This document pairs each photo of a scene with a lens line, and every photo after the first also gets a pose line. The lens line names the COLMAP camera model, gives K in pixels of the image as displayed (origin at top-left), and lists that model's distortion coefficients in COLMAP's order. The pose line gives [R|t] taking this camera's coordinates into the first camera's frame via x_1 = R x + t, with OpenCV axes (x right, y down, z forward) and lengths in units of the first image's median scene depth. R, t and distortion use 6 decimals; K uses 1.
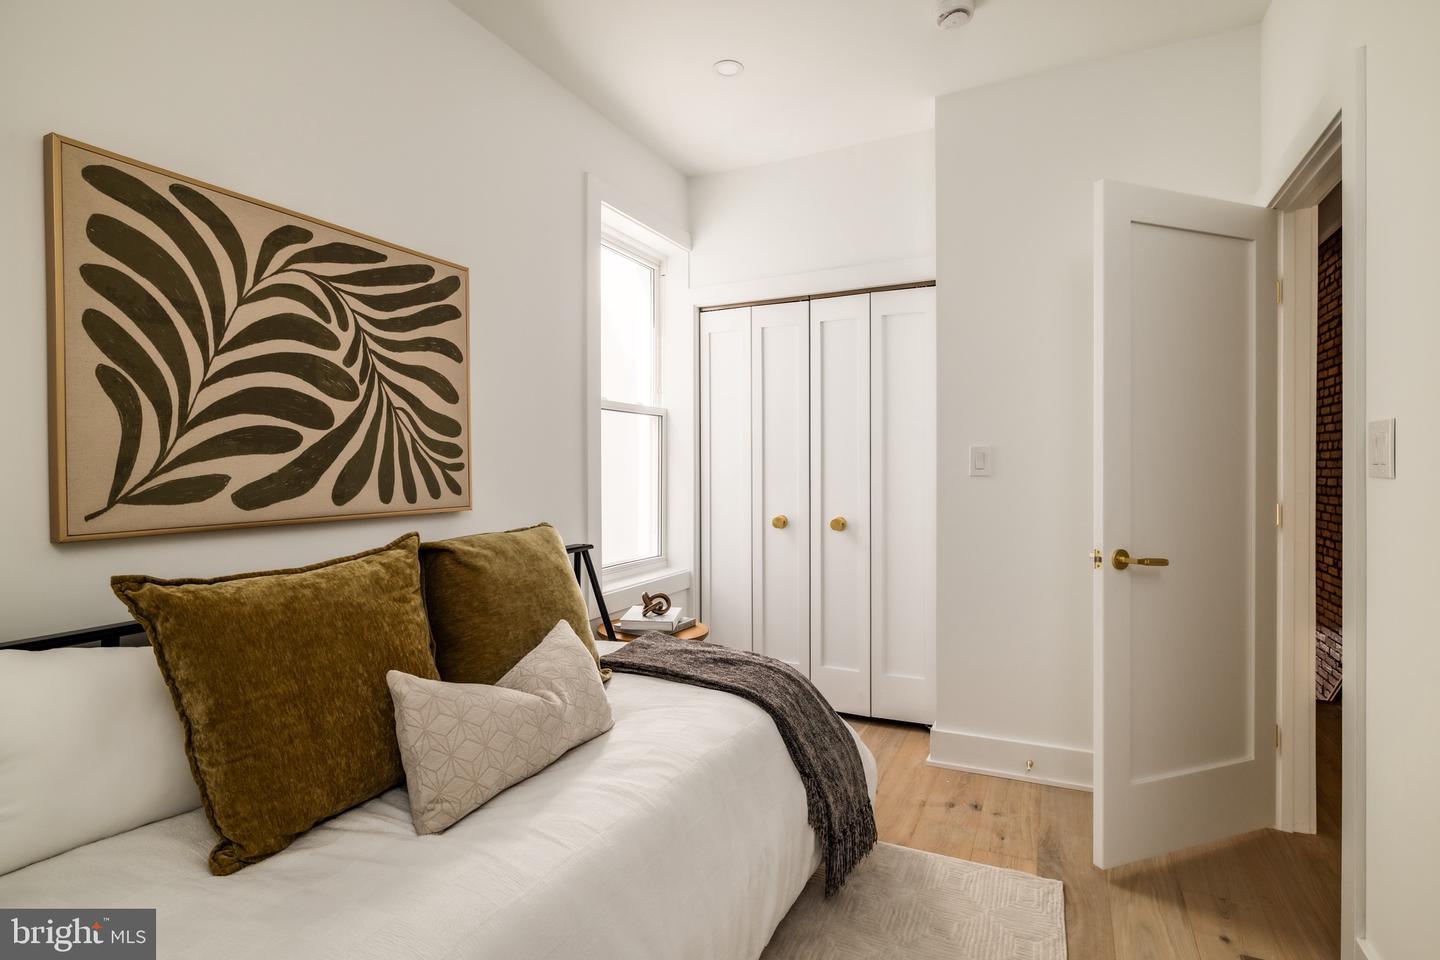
lens RADIAL K [[671.5, 0, 723.7], [0, 671.5, 475.1], [0, 0, 1]] dist [0.002359, 0.000613]
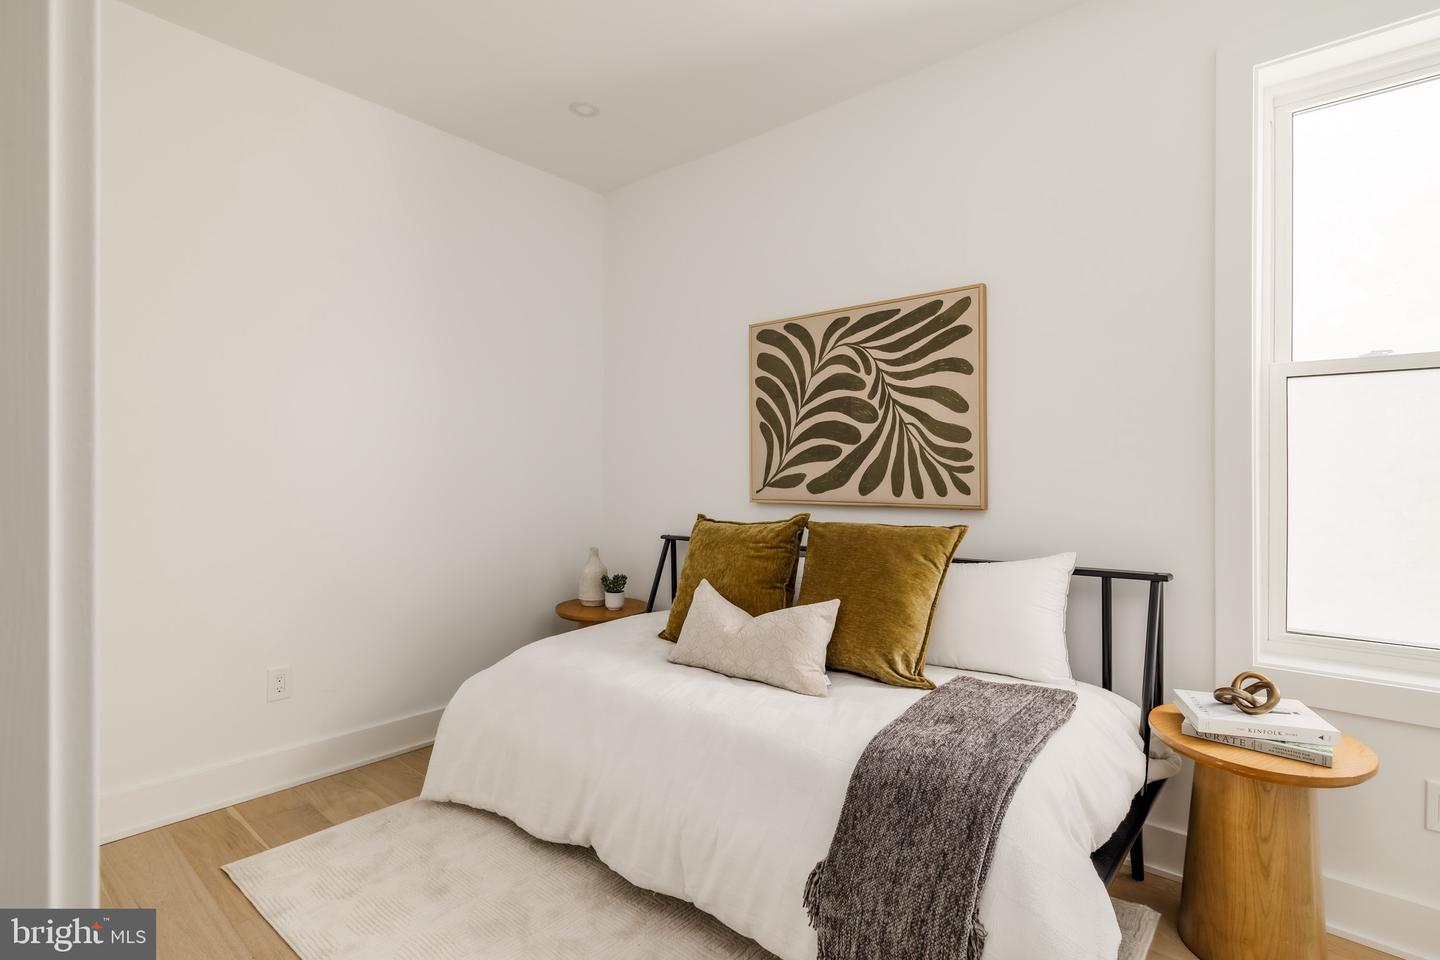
lens RADIAL K [[671.5, 0, 722.4], [0, 671.5, 473.9], [0, 0, 1]] dist [0.002359, 0.000613]
pose [[-0.214473, 0.004787, -0.976718, 0.932419], [-0.013906, 0.999872, 0.007954, -0.009735], [0.976631, 0.015288, -0.214379, 1.030965]]
